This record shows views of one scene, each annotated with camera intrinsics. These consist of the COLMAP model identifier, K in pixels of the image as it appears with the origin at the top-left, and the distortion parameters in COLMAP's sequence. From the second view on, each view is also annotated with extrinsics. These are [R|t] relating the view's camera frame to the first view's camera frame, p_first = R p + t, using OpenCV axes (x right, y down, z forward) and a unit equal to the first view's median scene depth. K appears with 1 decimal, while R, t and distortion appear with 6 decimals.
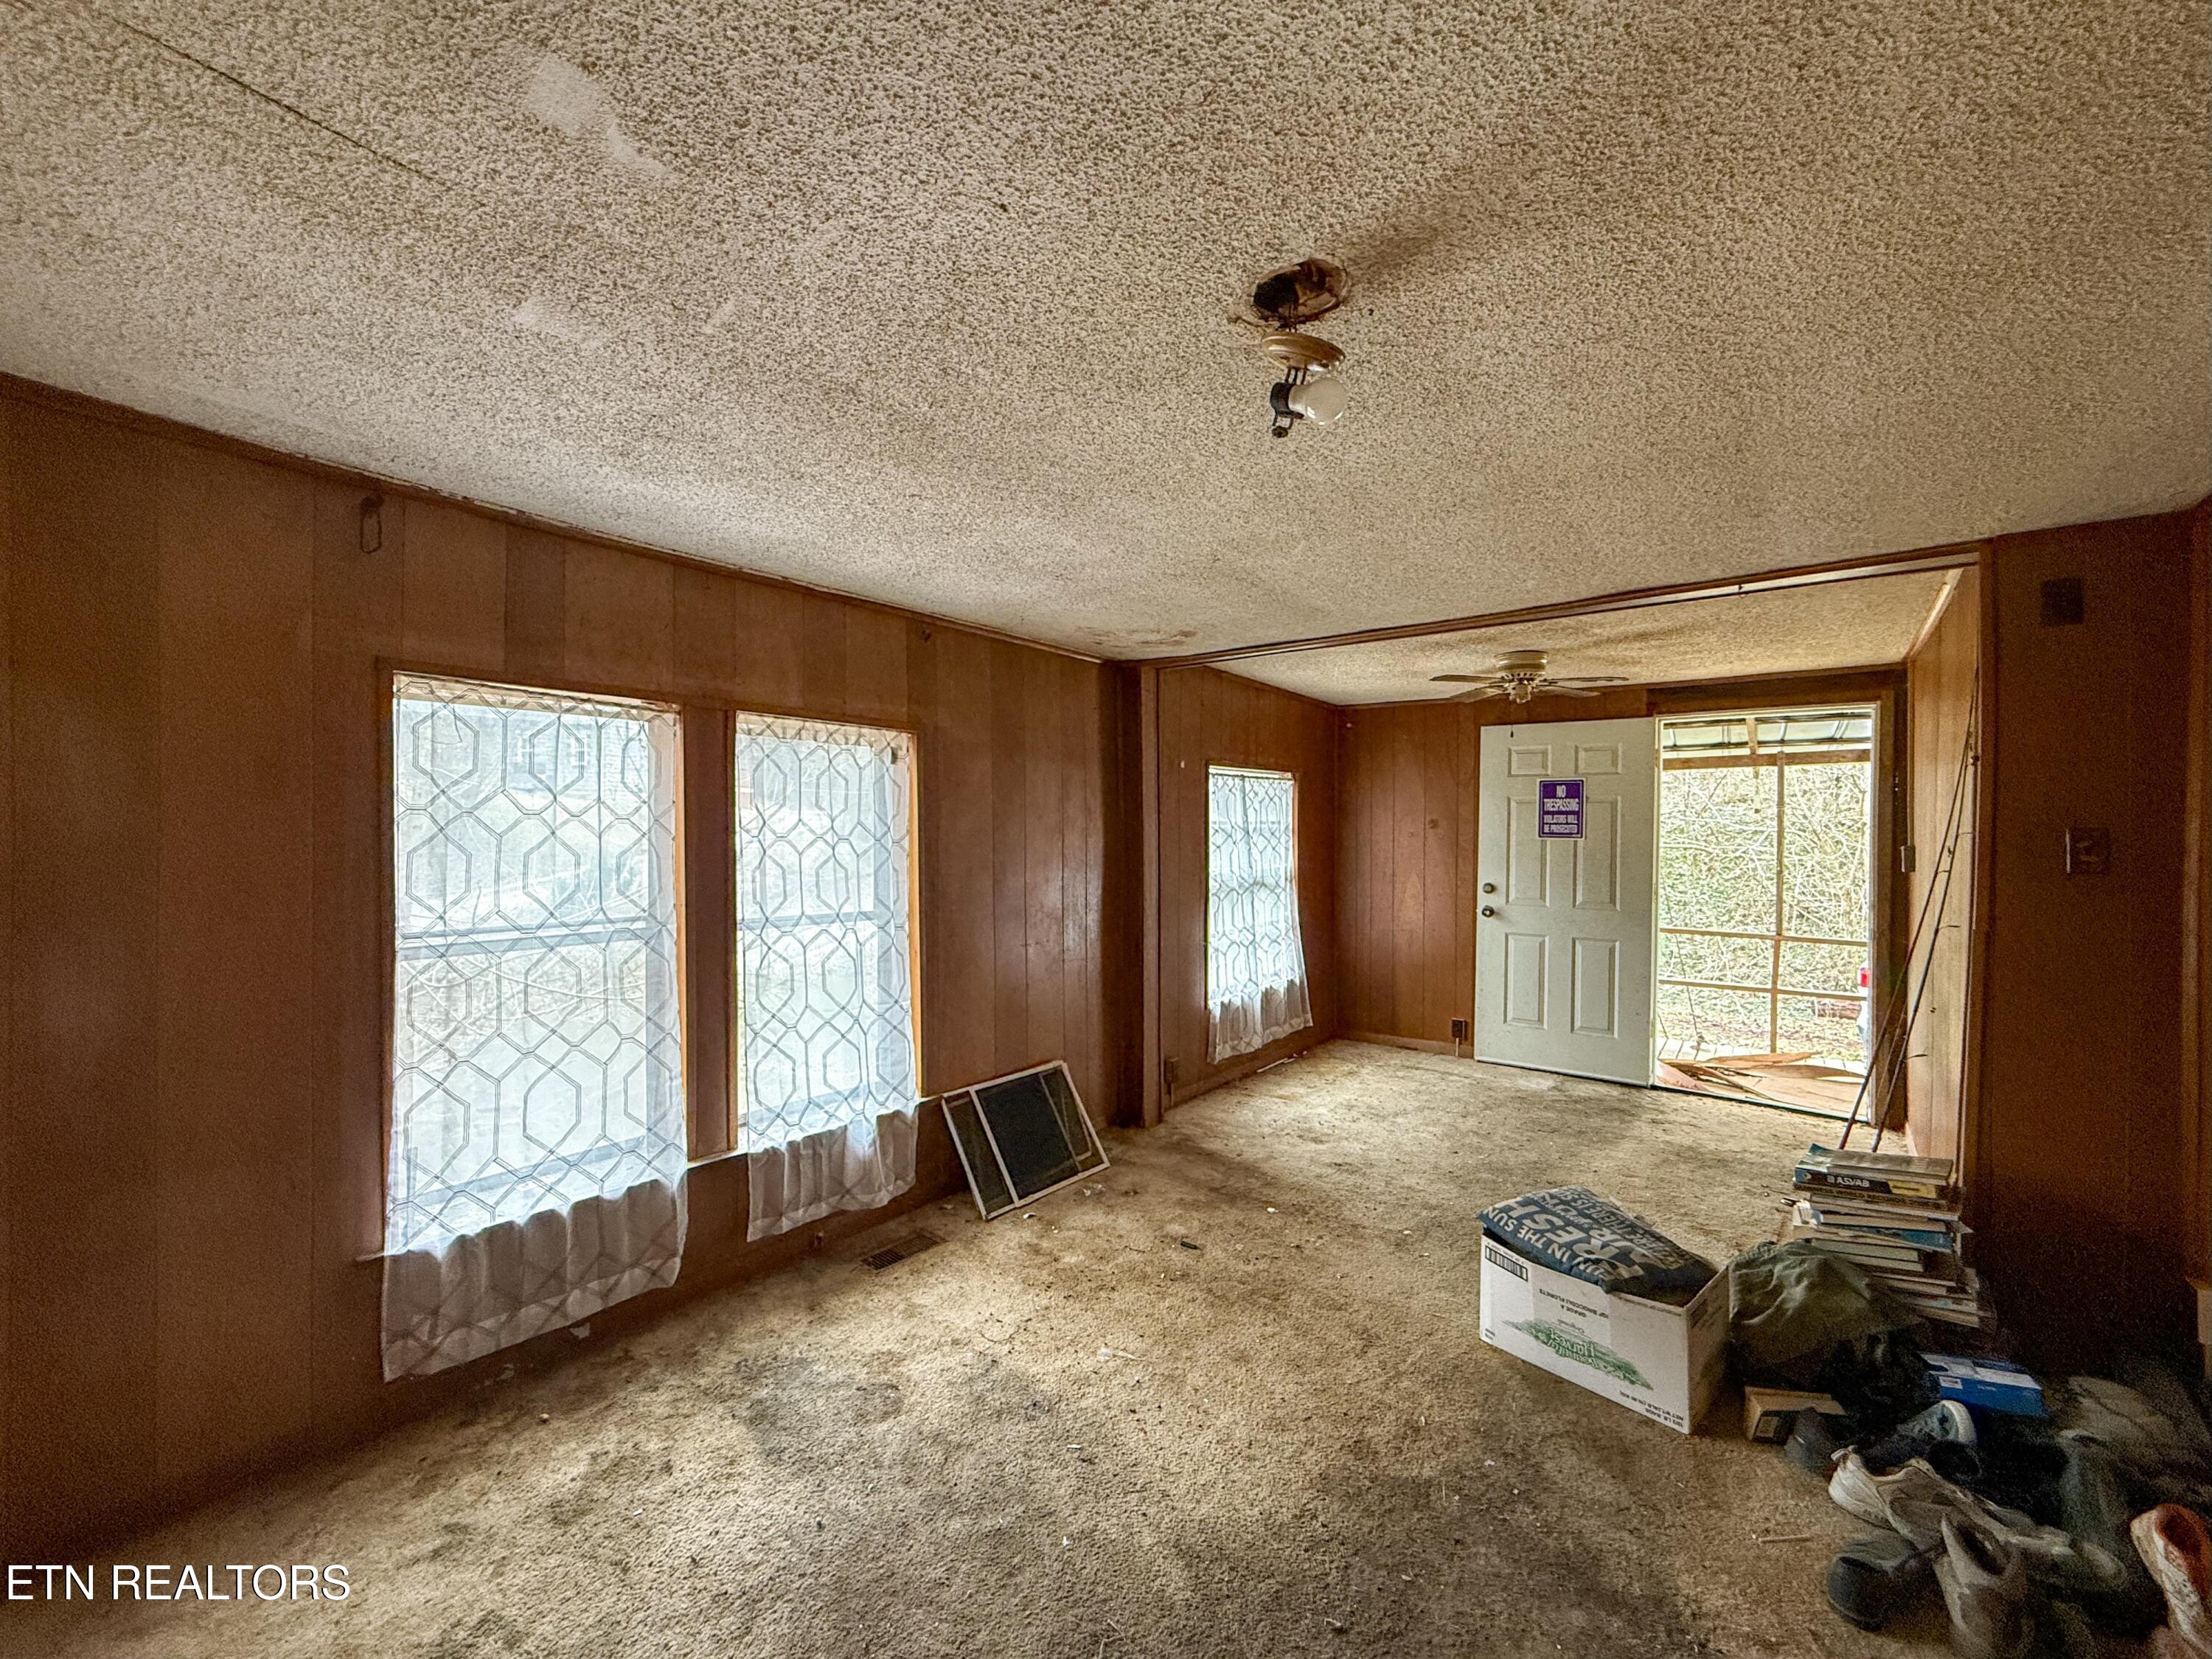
lens RADIAL K [[884.0, 0, 1098.6], [0, 884.0, 833.2], [0, 0, 1]] dist [-0.003324, 0.000685]
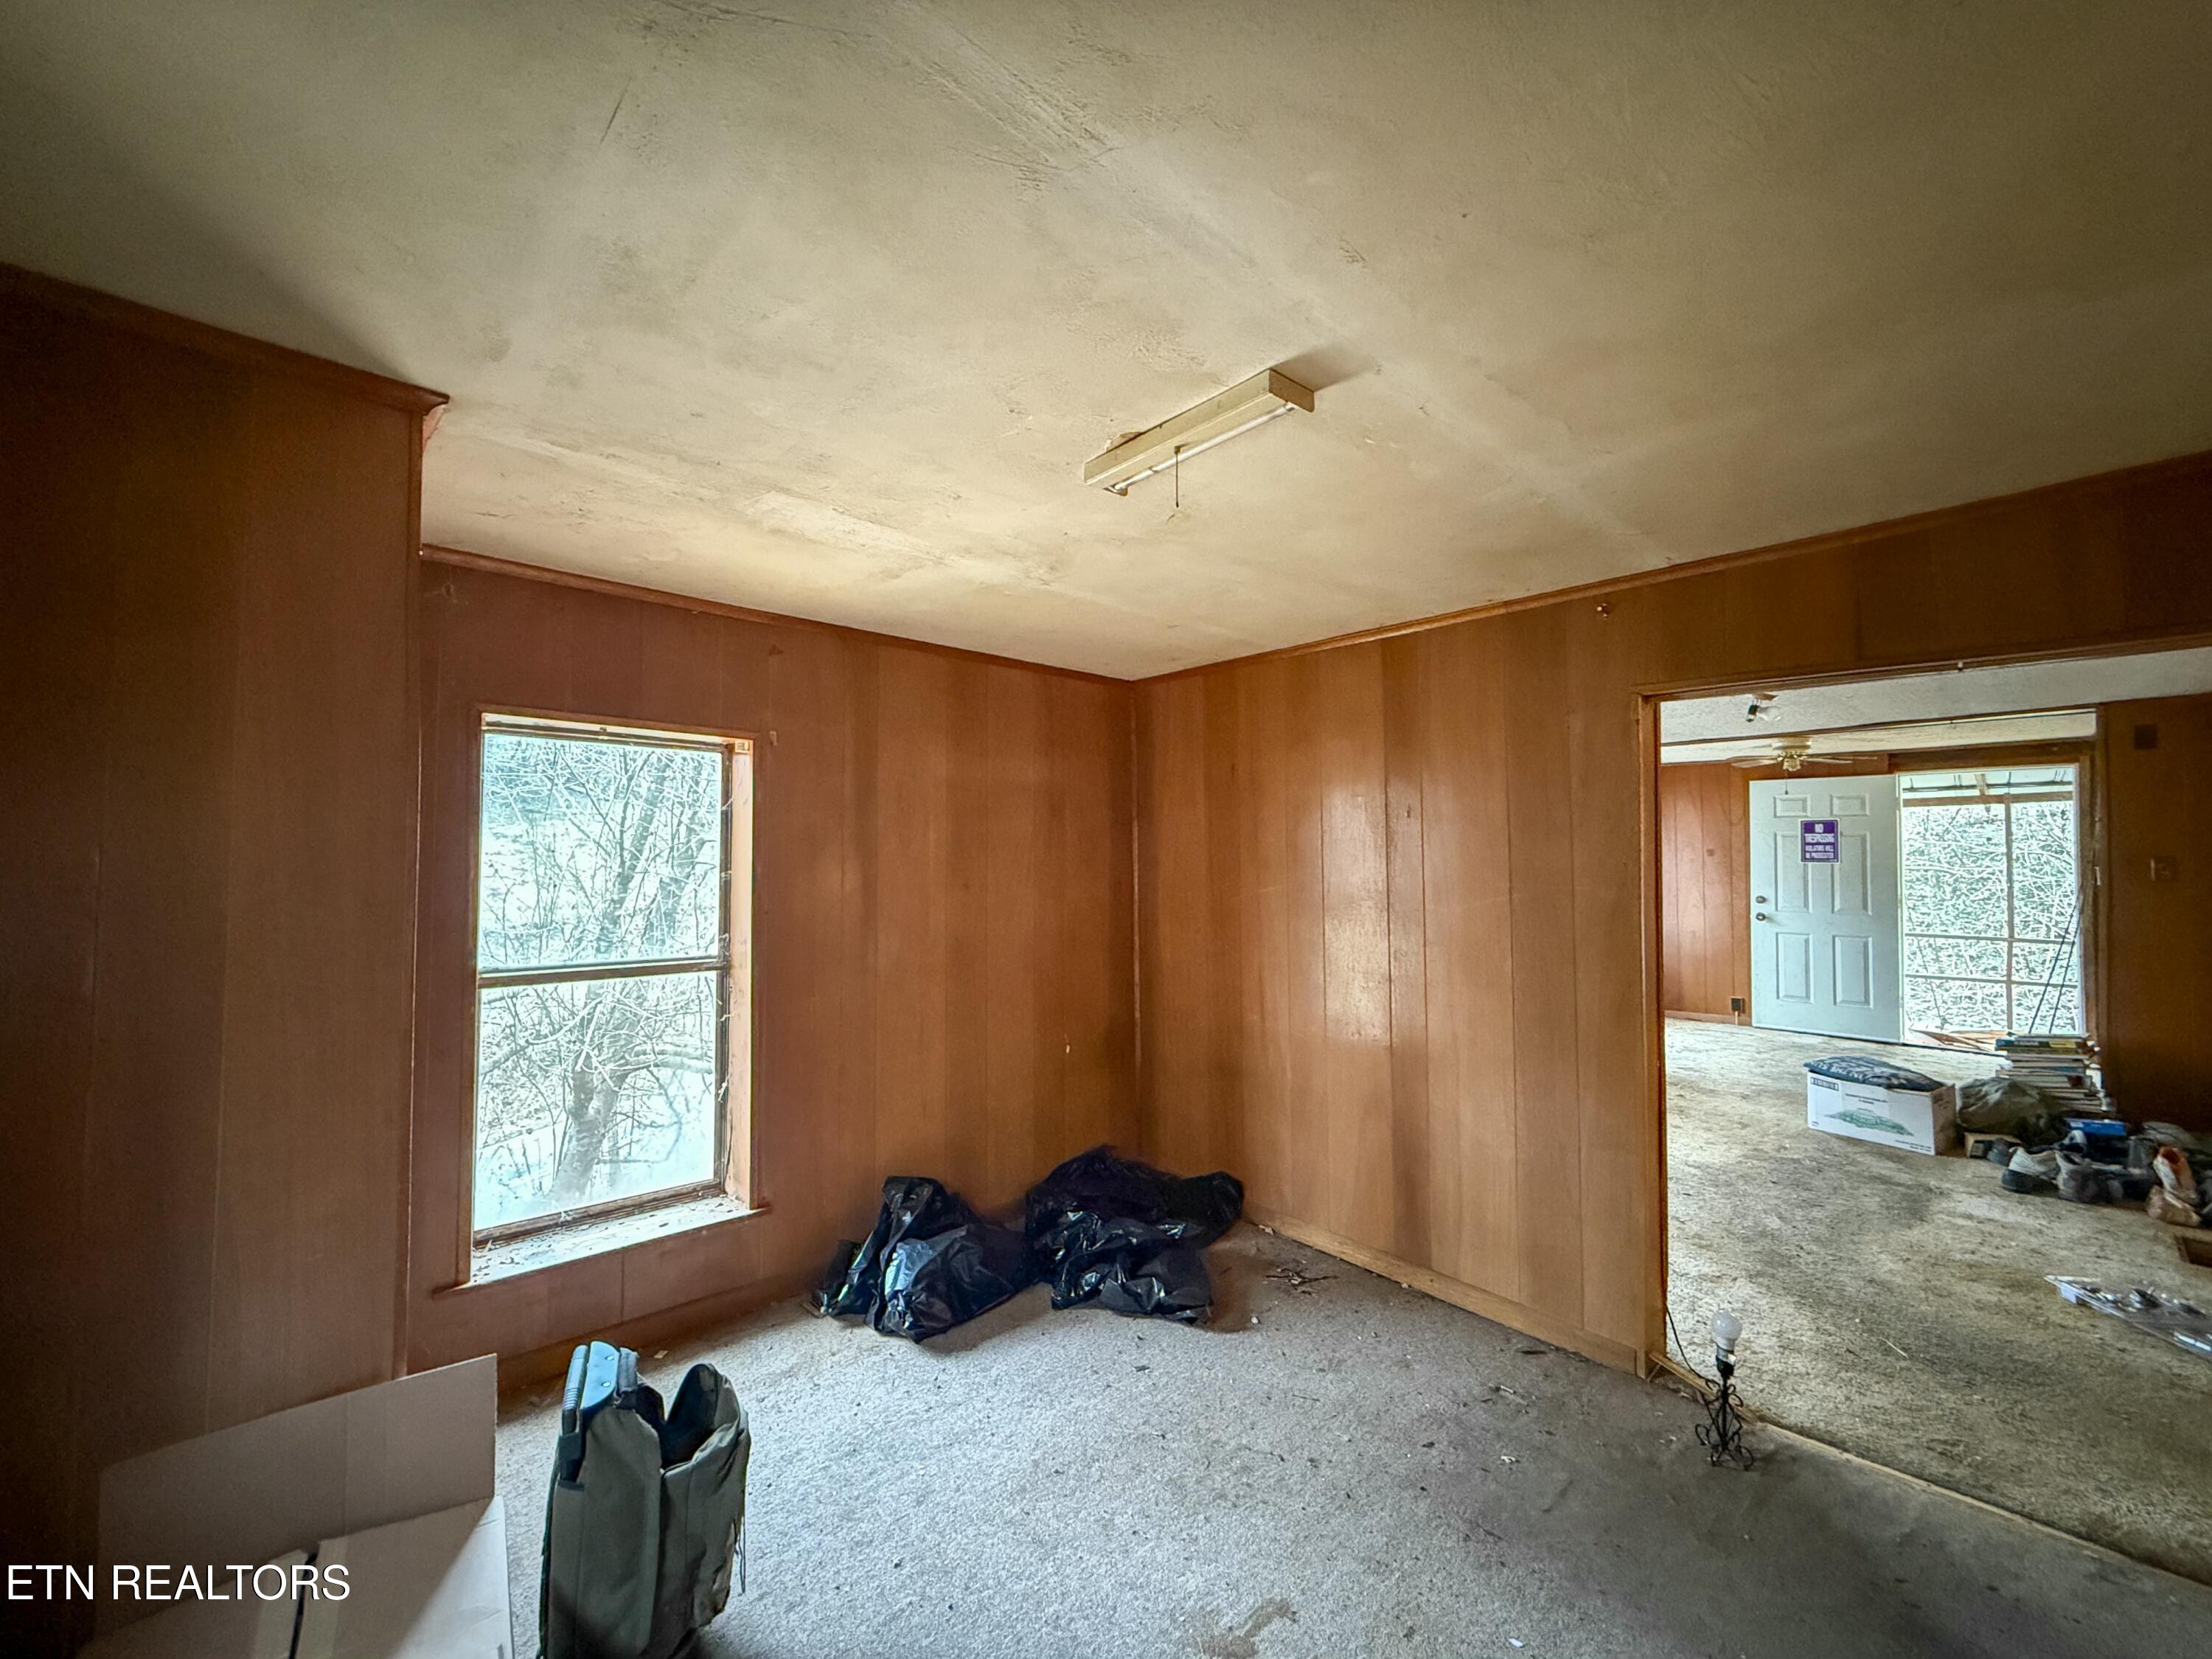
lens RADIAL K [[884.0, 0, 1094.1], [0, 884.0, 832.0], [0, 0, 1]] dist [-0.003324, 0.000685]
pose [[0.985430, -0.014022, -0.169501, -0.517252], [0.008783, 0.999461, -0.031618, -0.011665], [0.169853, 0.029669, 0.985023, -0.790998]]
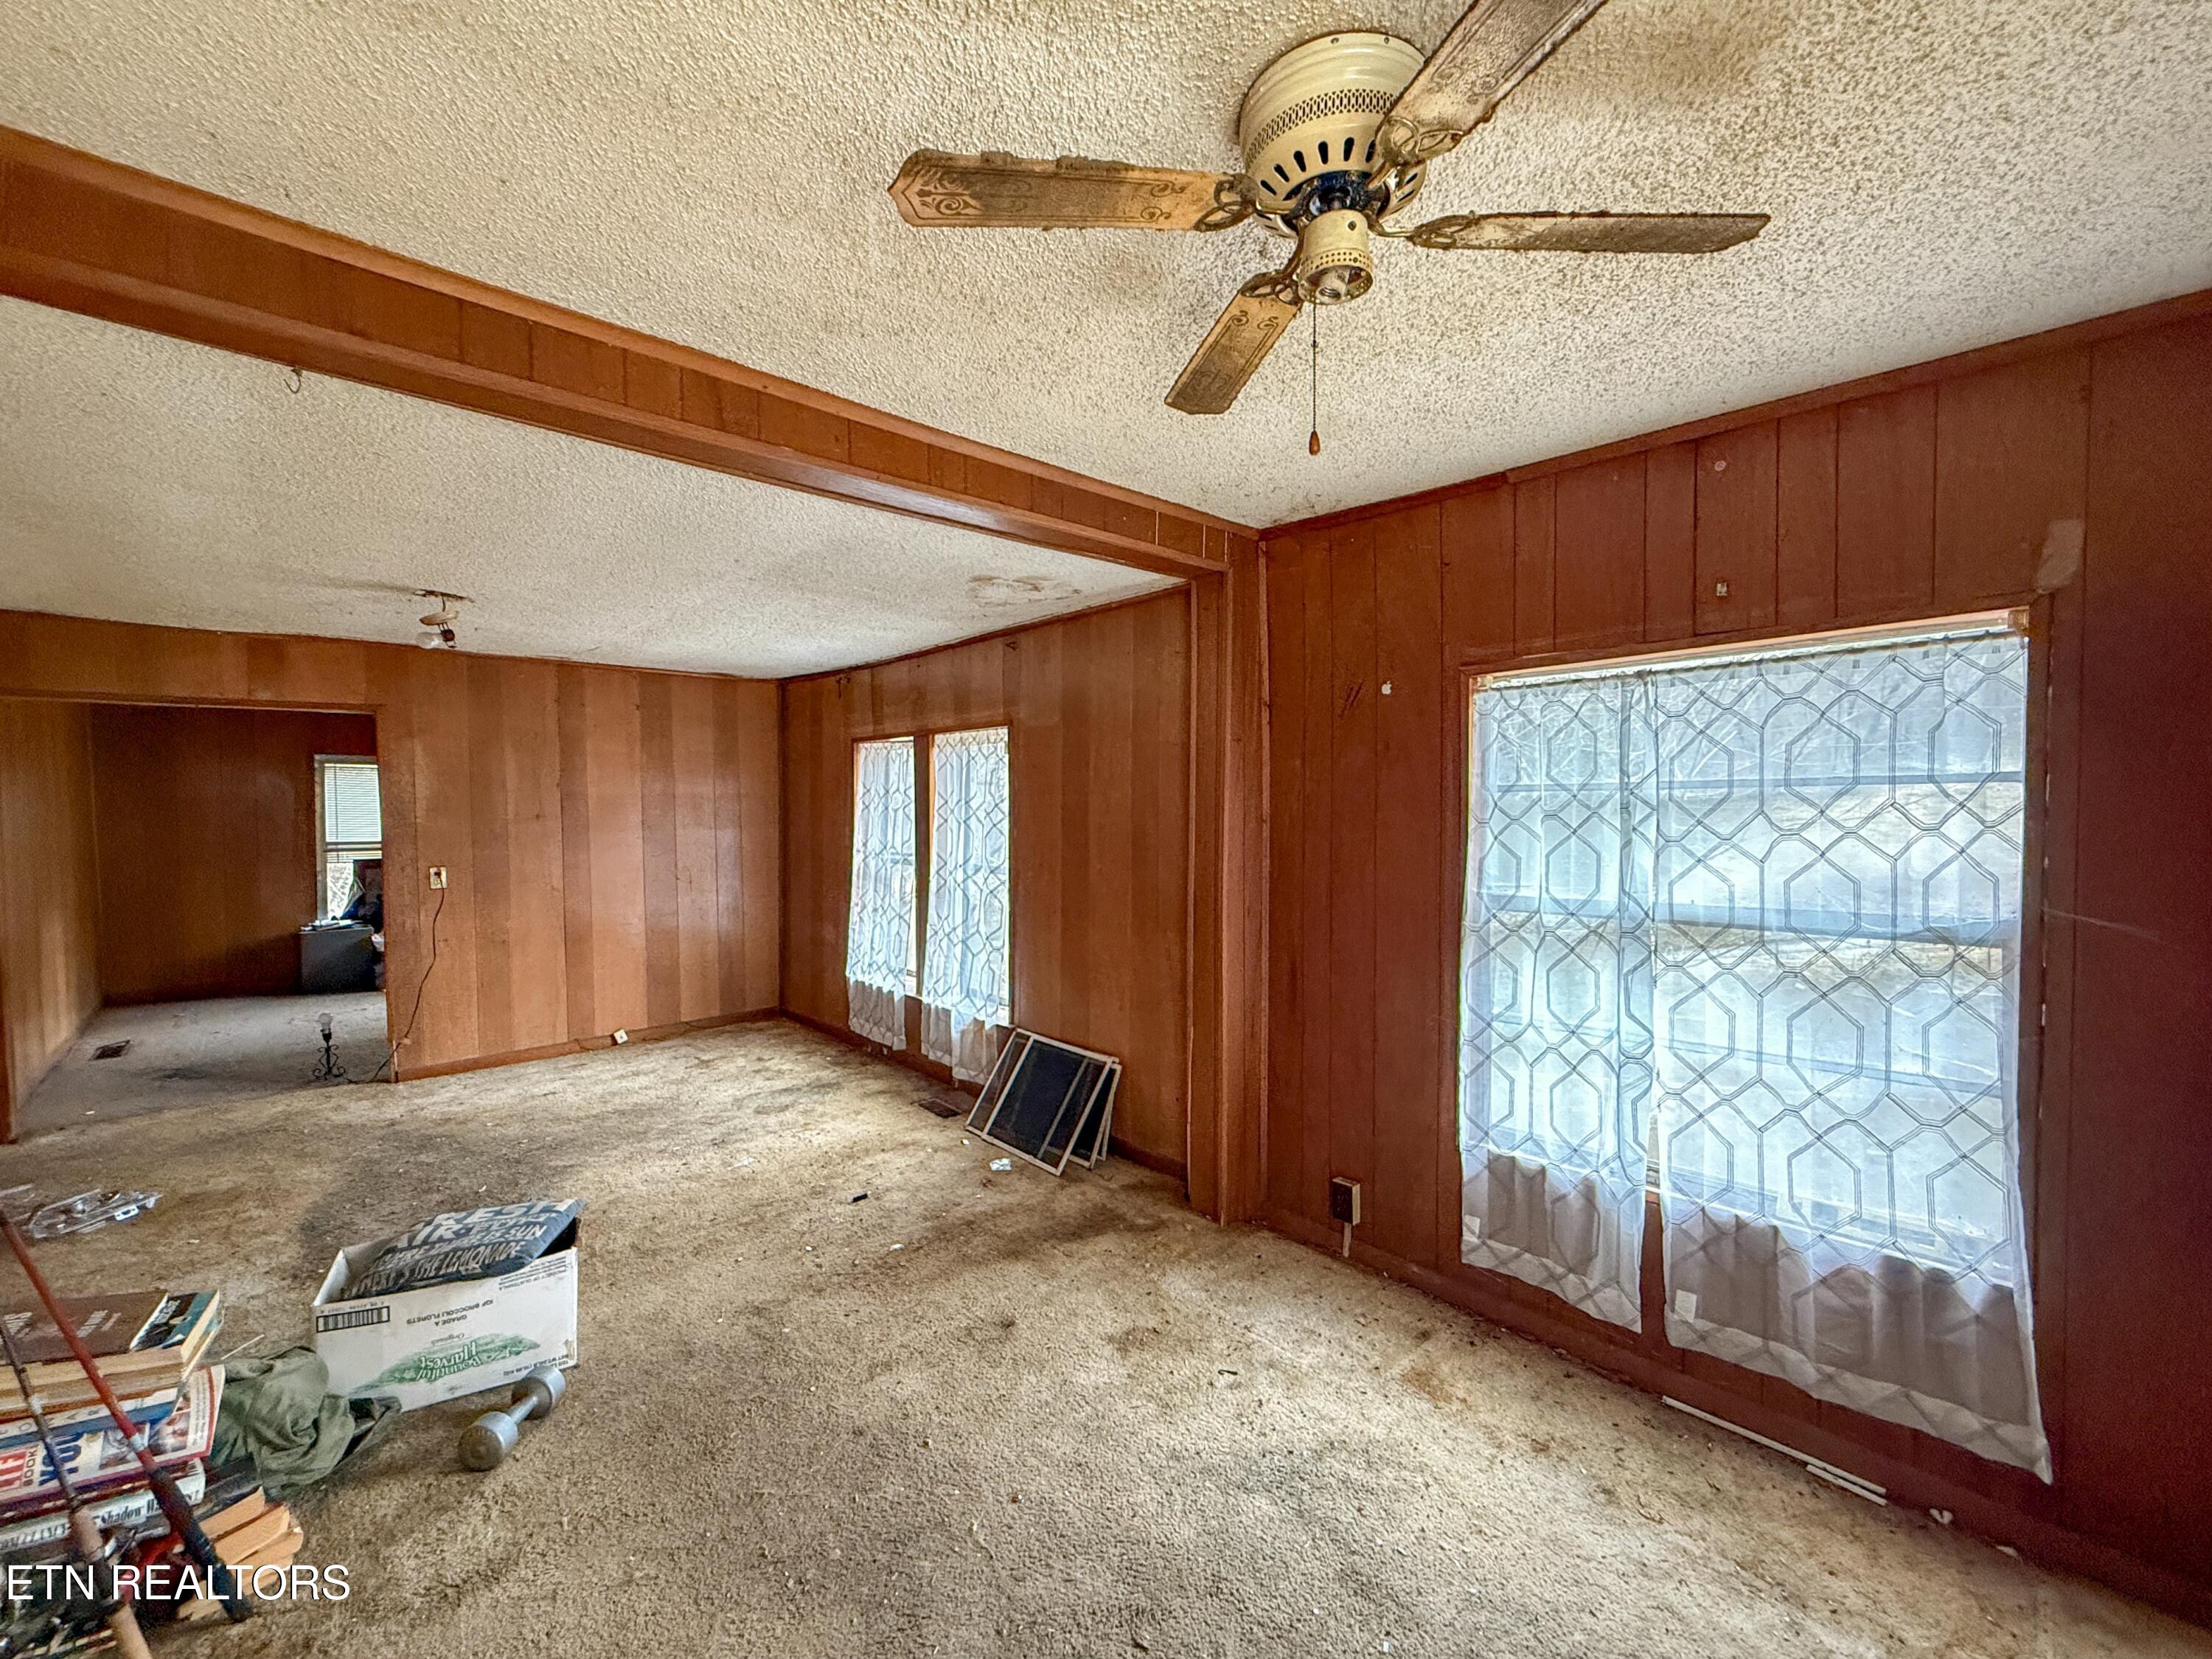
lens RADIAL K [[884.0, 0, 1097.8], [0, 884.0, 828.7], [0, 0, 1]] dist [-0.003324, 0.000685]
pose [[-0.145927, 0.019817, -0.989097, 0.905351], [-0.002478, 0.999789, 0.020397, 0.002103], [0.989292, 0.005427, -0.145847, 1.181809]]
